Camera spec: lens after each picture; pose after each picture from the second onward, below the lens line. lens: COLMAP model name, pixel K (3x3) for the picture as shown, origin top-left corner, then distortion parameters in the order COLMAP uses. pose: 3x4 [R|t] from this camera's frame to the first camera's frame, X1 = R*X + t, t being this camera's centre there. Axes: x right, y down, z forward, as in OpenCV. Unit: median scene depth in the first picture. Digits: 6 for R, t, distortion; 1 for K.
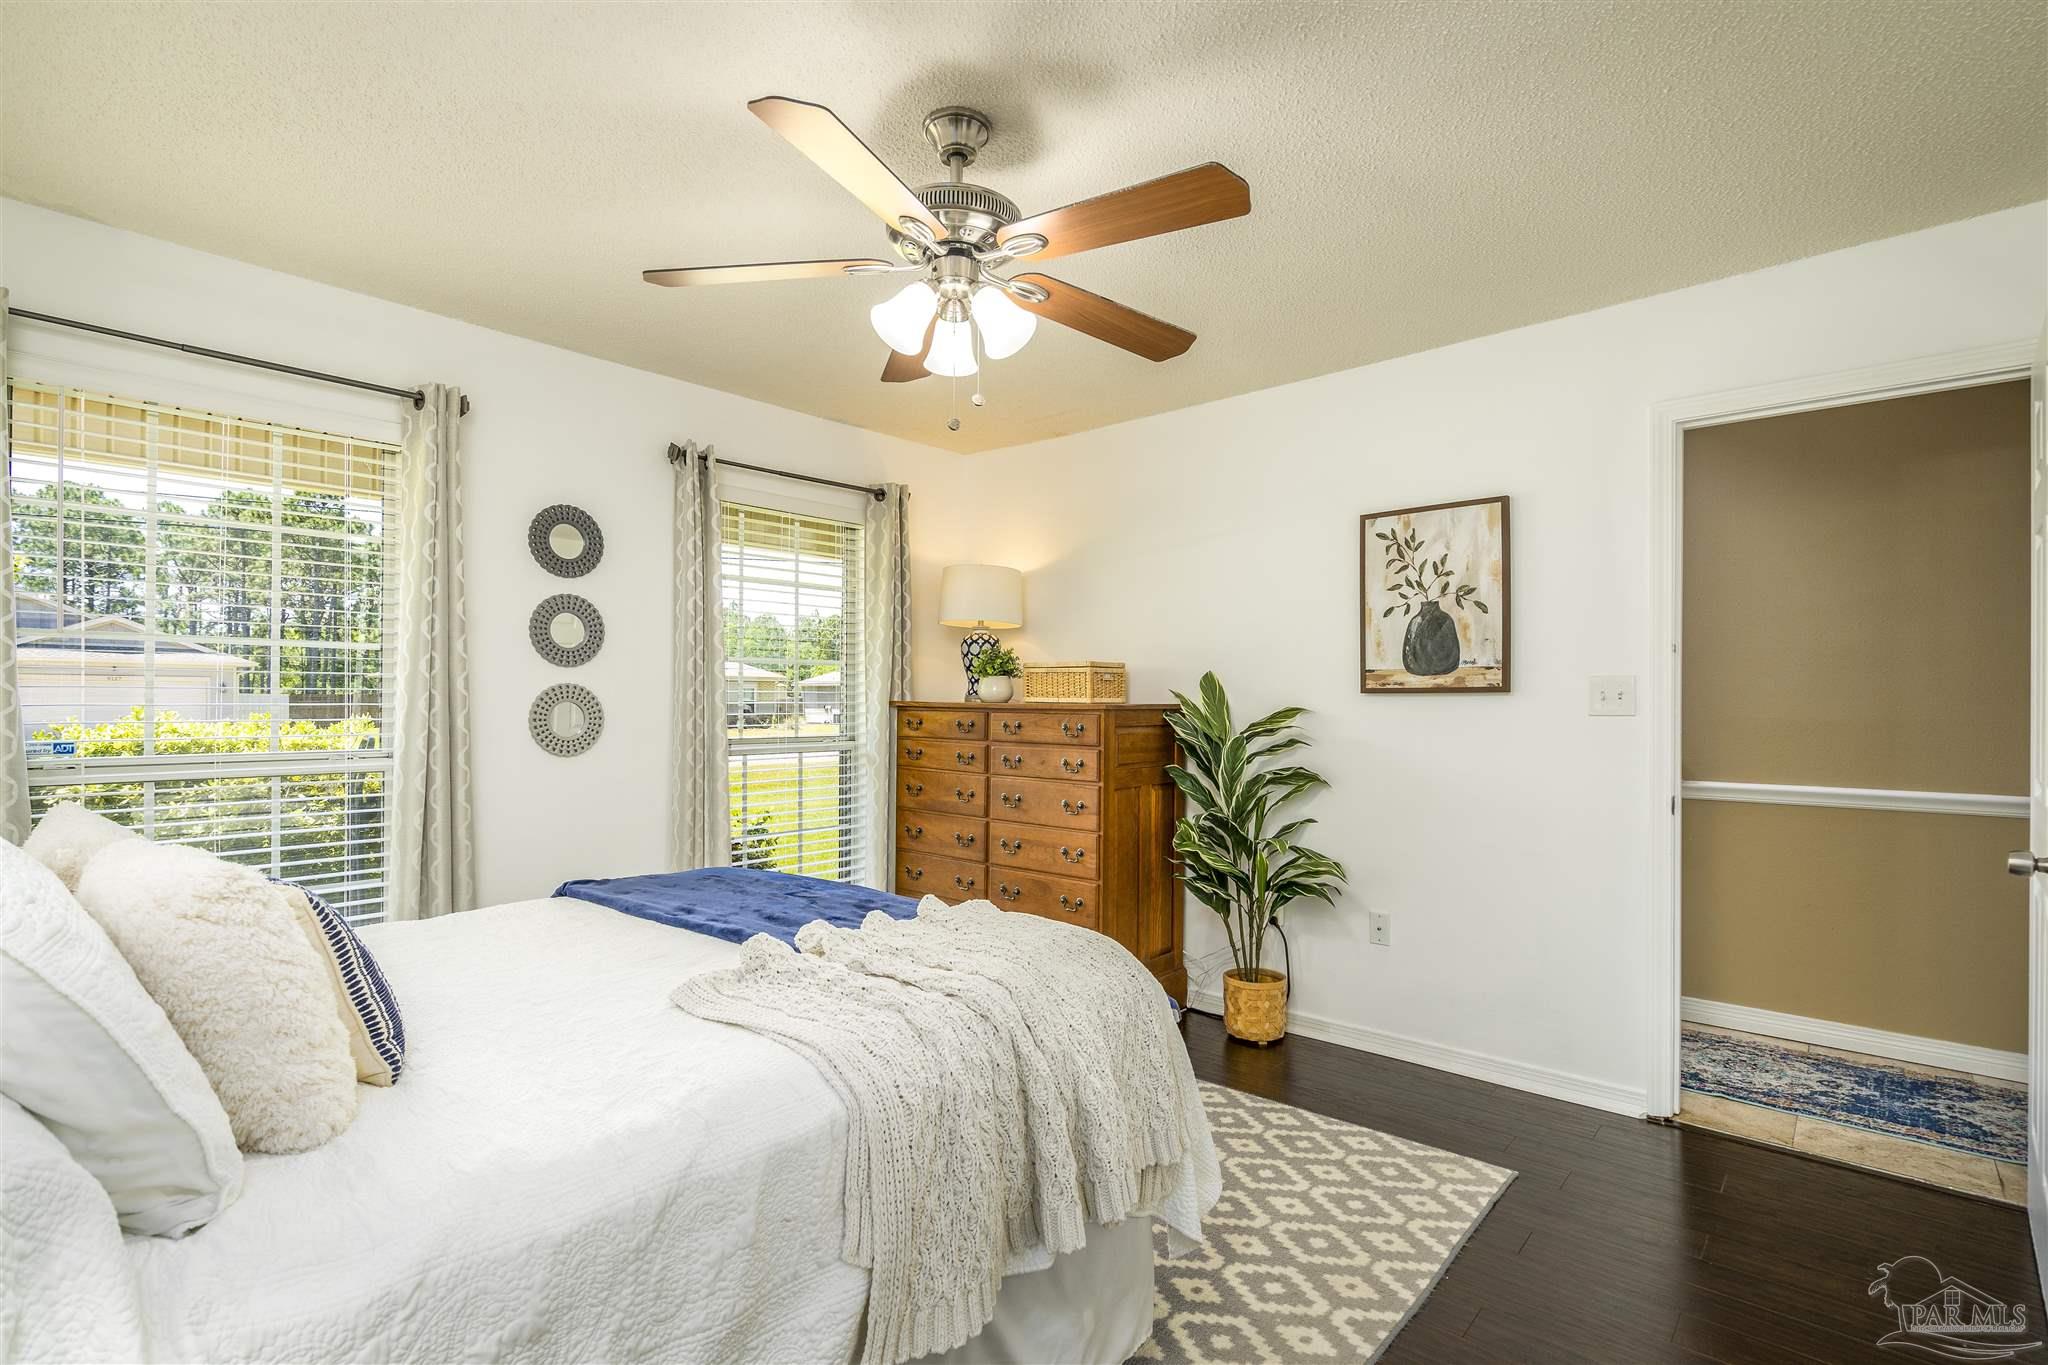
lens RADIAL K [[929.6, 0, 1024.0], [0, 929.6, 682.5], [0, 0, 1]] dist [-0.000309, -0.000007]
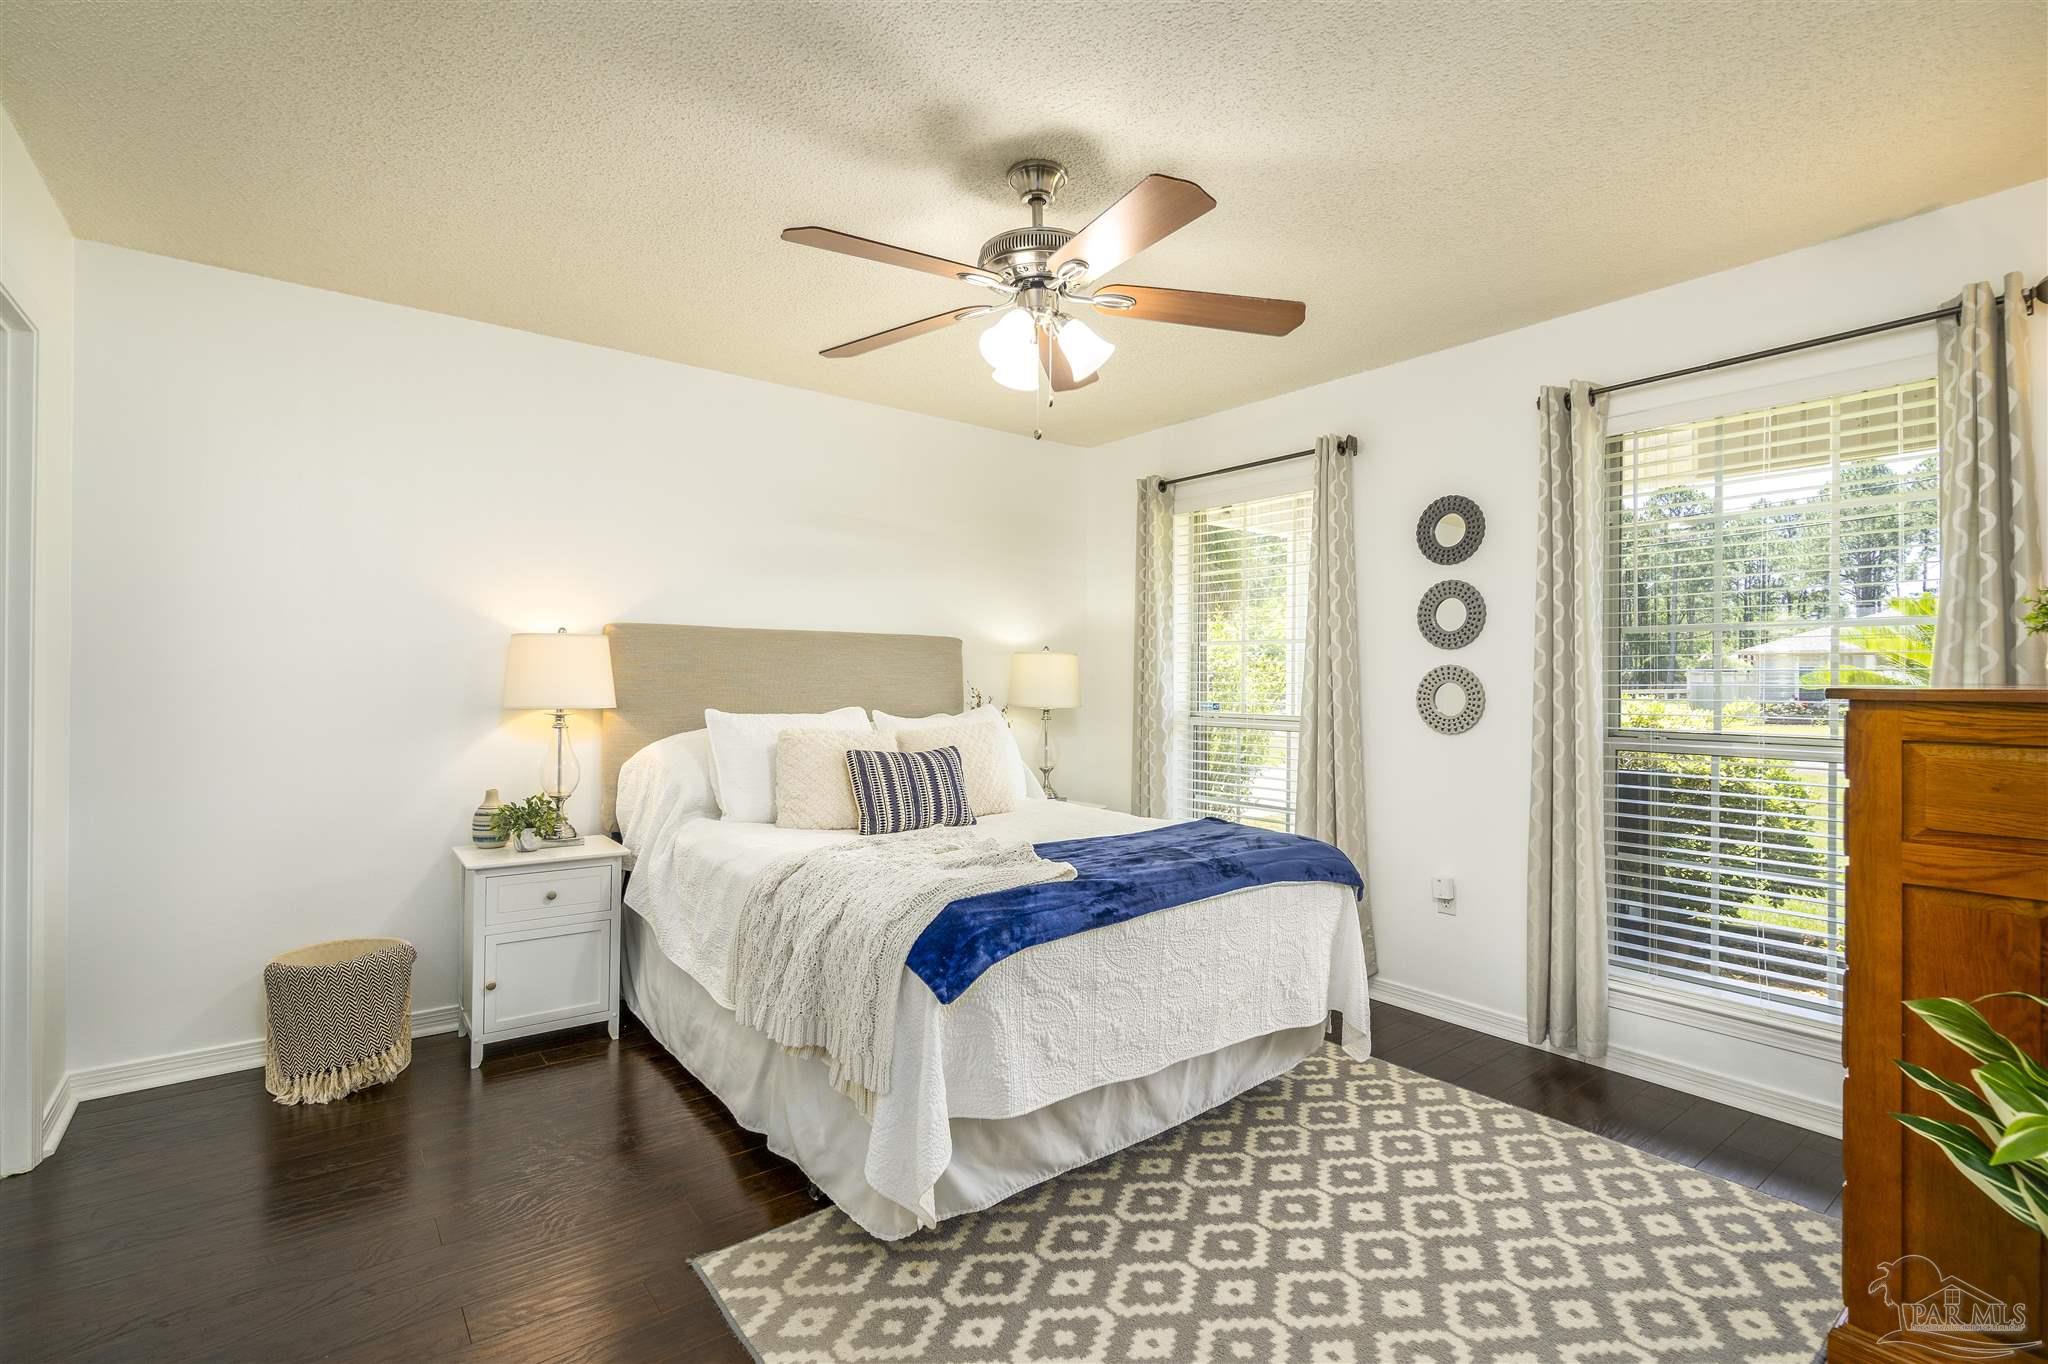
lens RADIAL K [[959.6, 0, 1037.1], [0, 959.6, 665.4], [0, 0, 1]] dist [0.000310, 0.000177]
pose [[-0.208986, -0.005309, -0.977904, 0.665457], [0.005989, 0.999960, -0.006708, 0.005743], [0.977900, -0.007259, -0.208945, 0.769855]]
